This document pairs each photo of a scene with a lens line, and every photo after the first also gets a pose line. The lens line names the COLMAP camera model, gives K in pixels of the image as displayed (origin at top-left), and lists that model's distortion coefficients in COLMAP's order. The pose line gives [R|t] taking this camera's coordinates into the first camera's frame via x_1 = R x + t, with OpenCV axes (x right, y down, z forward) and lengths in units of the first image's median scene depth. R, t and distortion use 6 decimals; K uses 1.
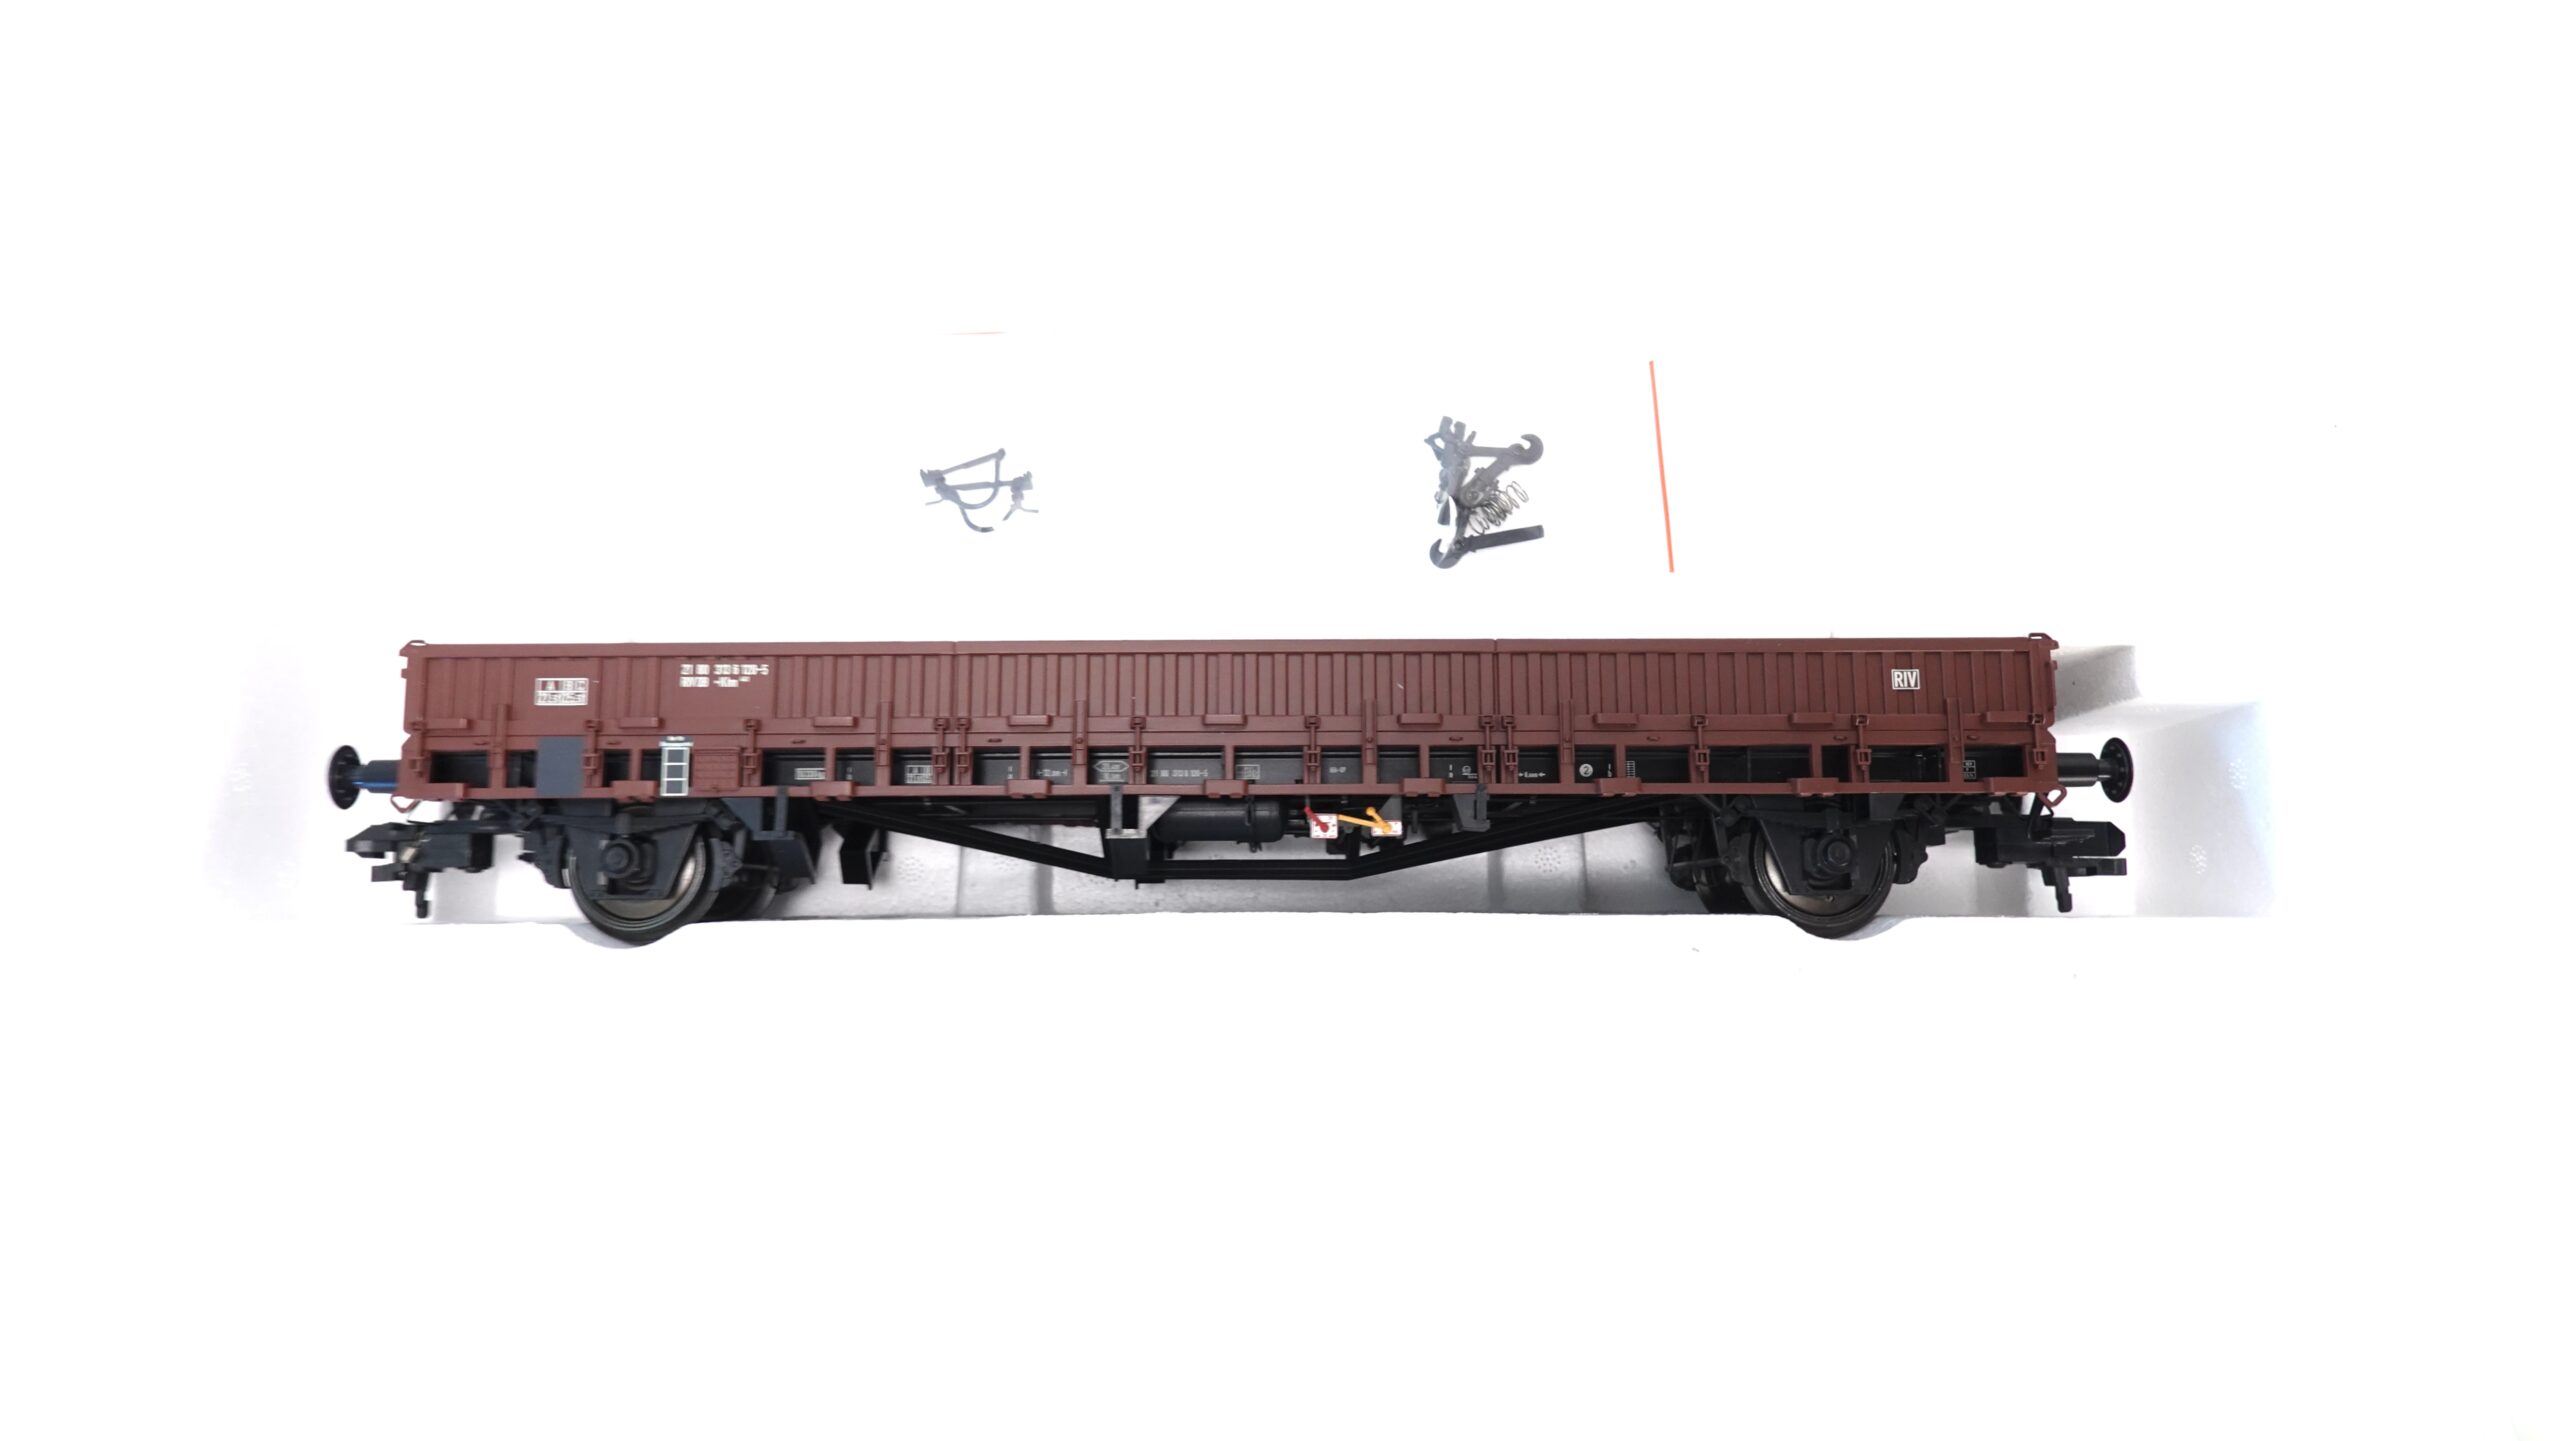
lens RADIAL K [[1703.1, 0, 1280.0], [0, 1703.1, 720.5], [0, 0, 1]] dist [-0.014590, -0.003643]
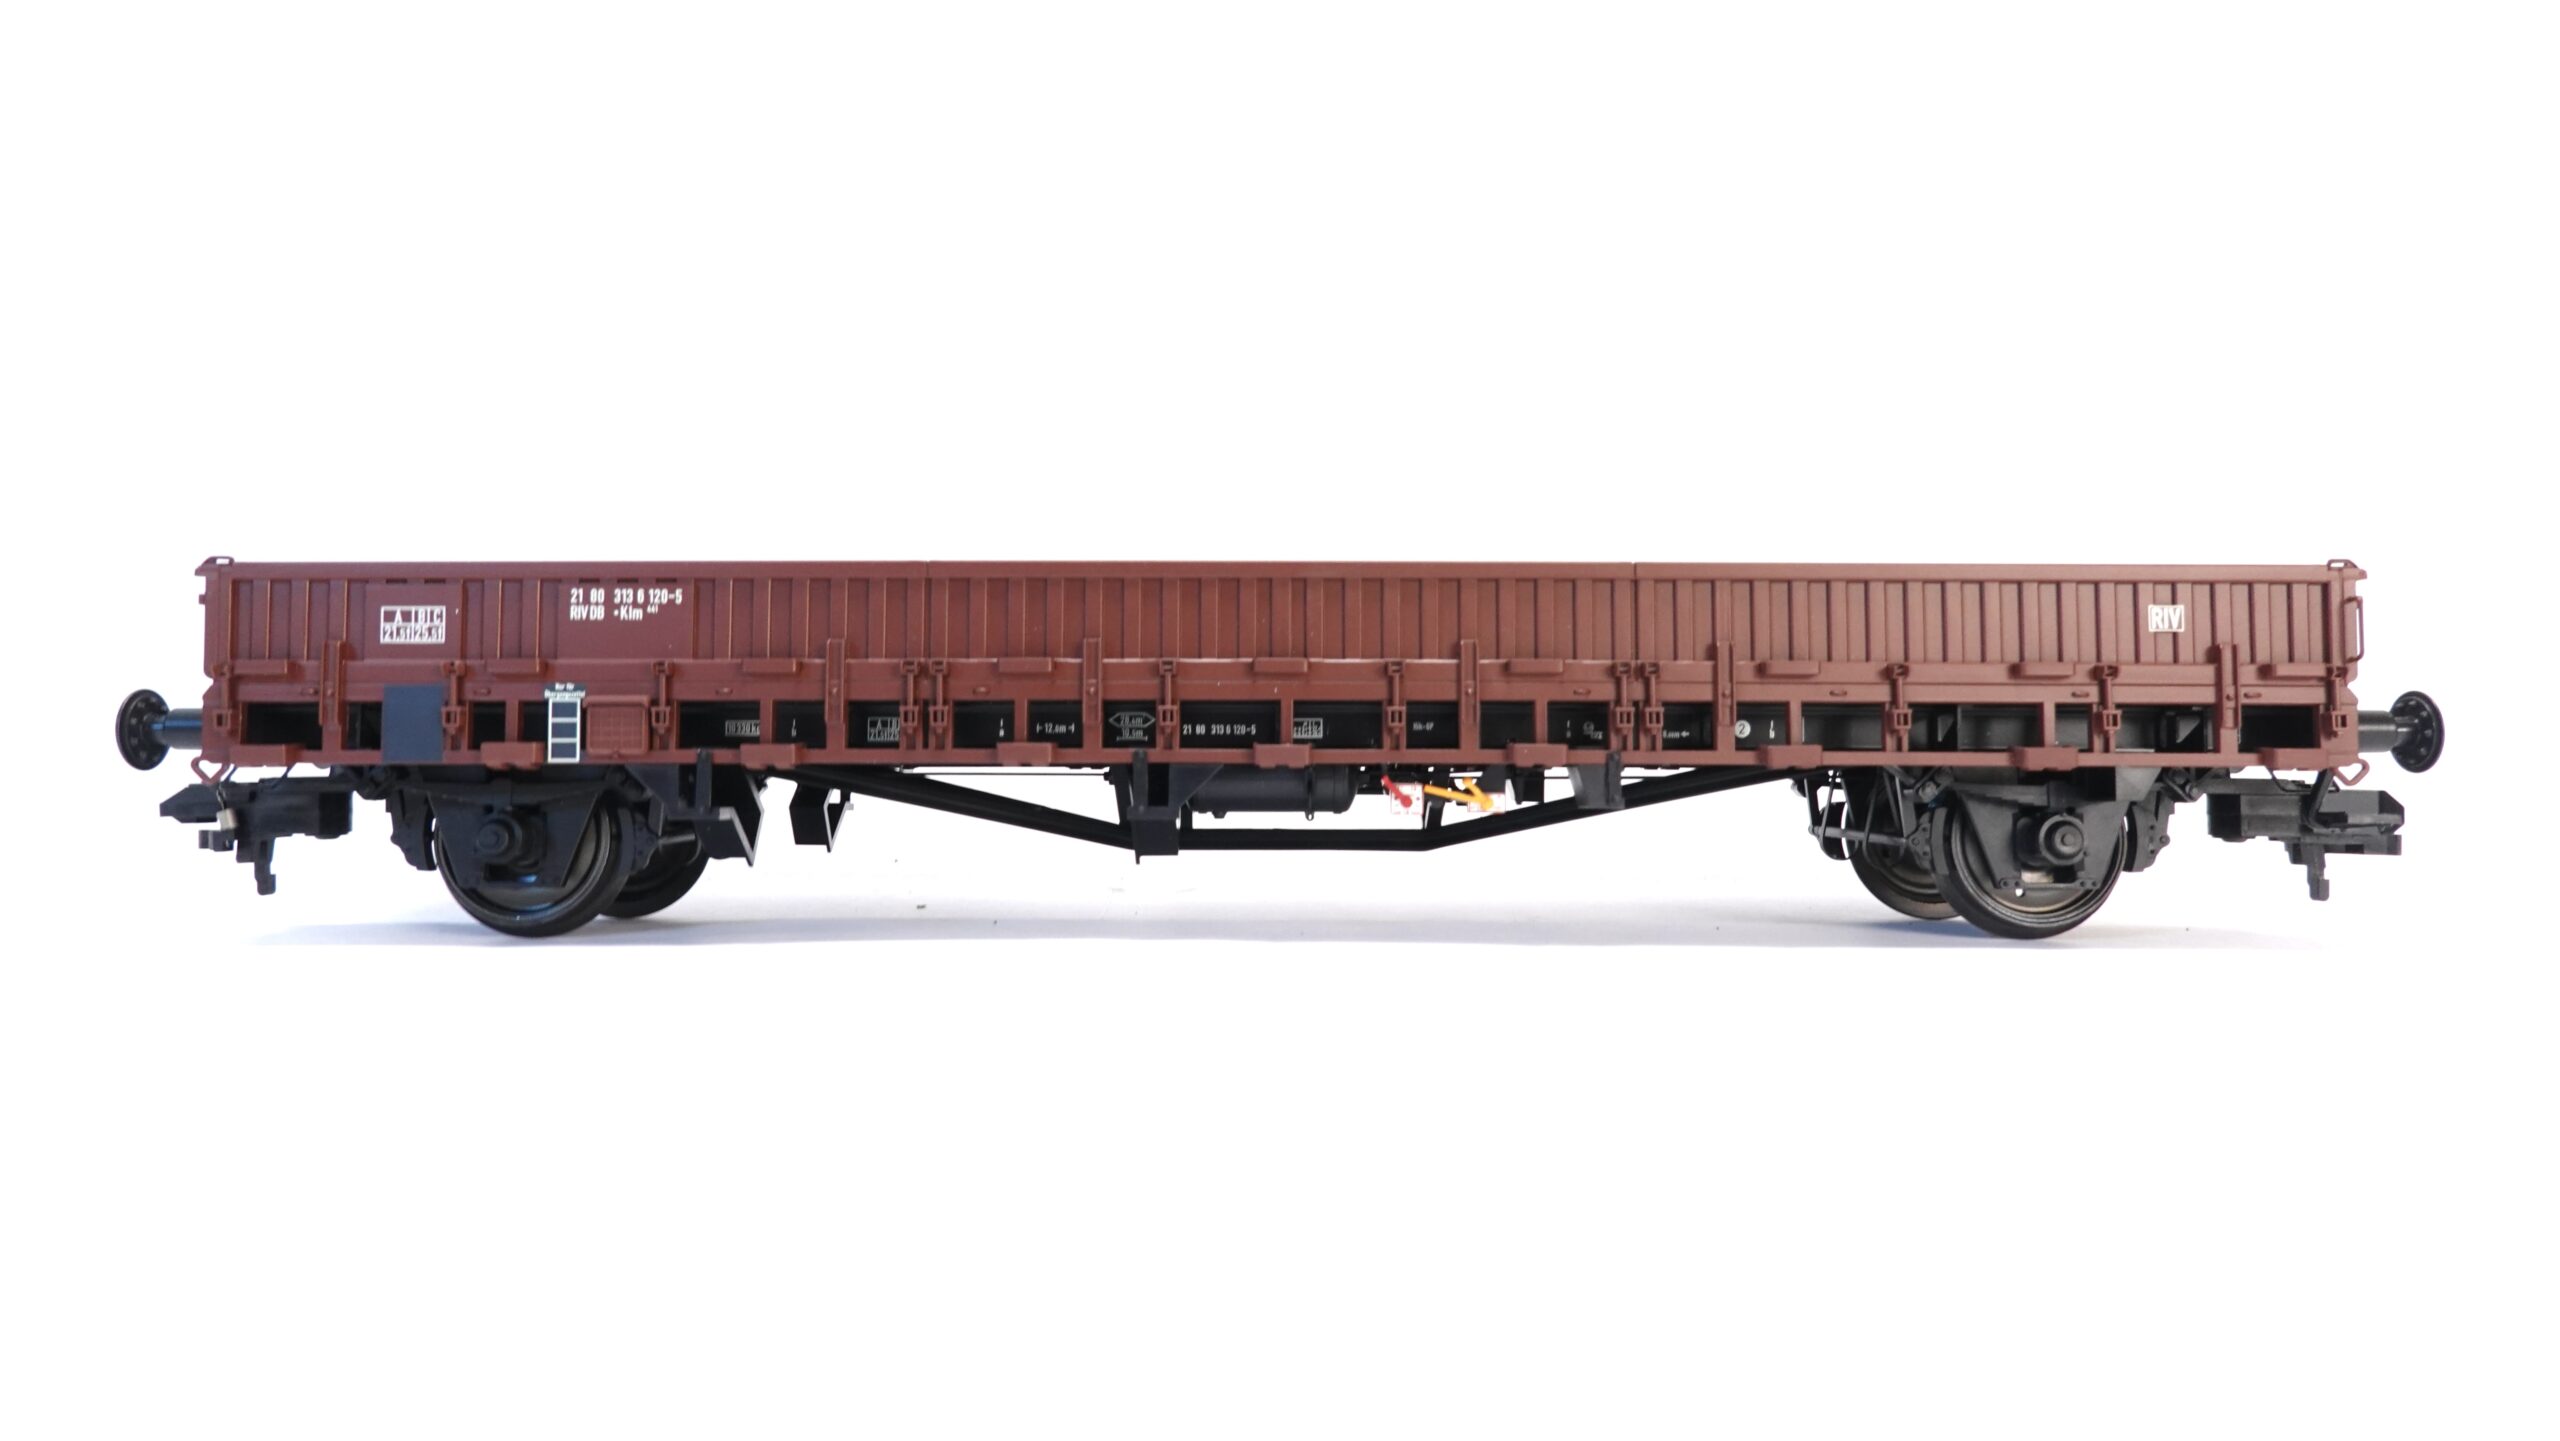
lens RADIAL K [[1703.1, 0, 1280.0], [0, 1703.1, 720.5], [0, 0, 1]] dist [-0.014590, -0.003643]
pose [[0.999951, 0.004402, 0.008833, -0.039559], [-0.005222, 0.995450, 0.095145, -0.048598], [-0.008374, -0.095187, 0.995424, 0.233137]]
